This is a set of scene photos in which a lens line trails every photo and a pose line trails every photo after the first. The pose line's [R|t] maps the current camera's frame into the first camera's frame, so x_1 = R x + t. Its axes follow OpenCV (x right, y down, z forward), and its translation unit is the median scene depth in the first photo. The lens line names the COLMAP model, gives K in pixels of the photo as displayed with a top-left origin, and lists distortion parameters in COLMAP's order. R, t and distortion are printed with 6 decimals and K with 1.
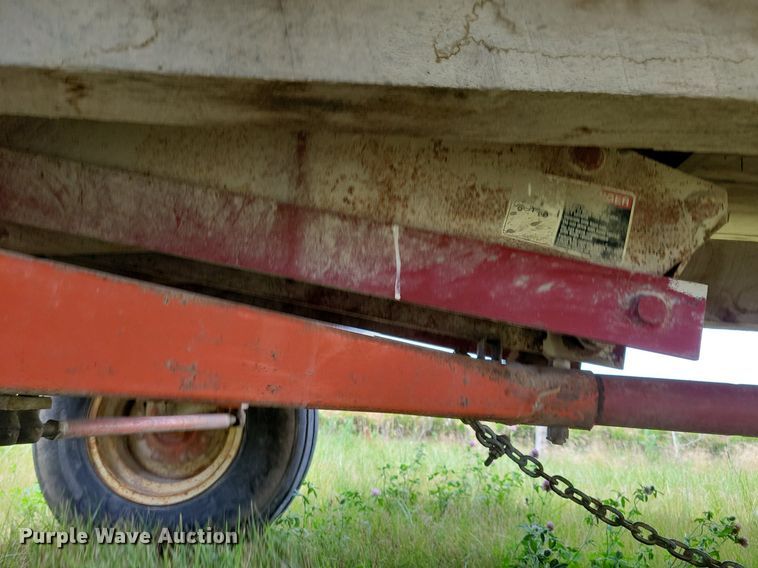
lens RADIAL K [[548.7, 0, 379.0], [0, 548.7, 284.0], [0, 0, 1]] dist [0.057994, -0.035289]
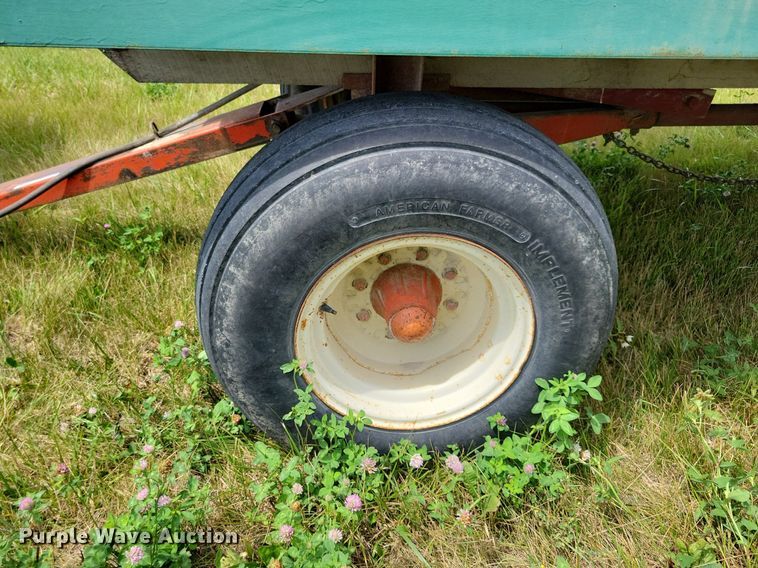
lens RADIAL K [[548.7, 0, 379.0], [0, 548.7, 284.0], [0, 0, 1]] dist [0.057994, -0.035289]
pose [[0.989439, -0.129472, 0.065170, -1.113940], [0.051656, 0.735050, 0.676042, -1.015249], [-0.135432, -0.665536, 0.733975, -1.190197]]
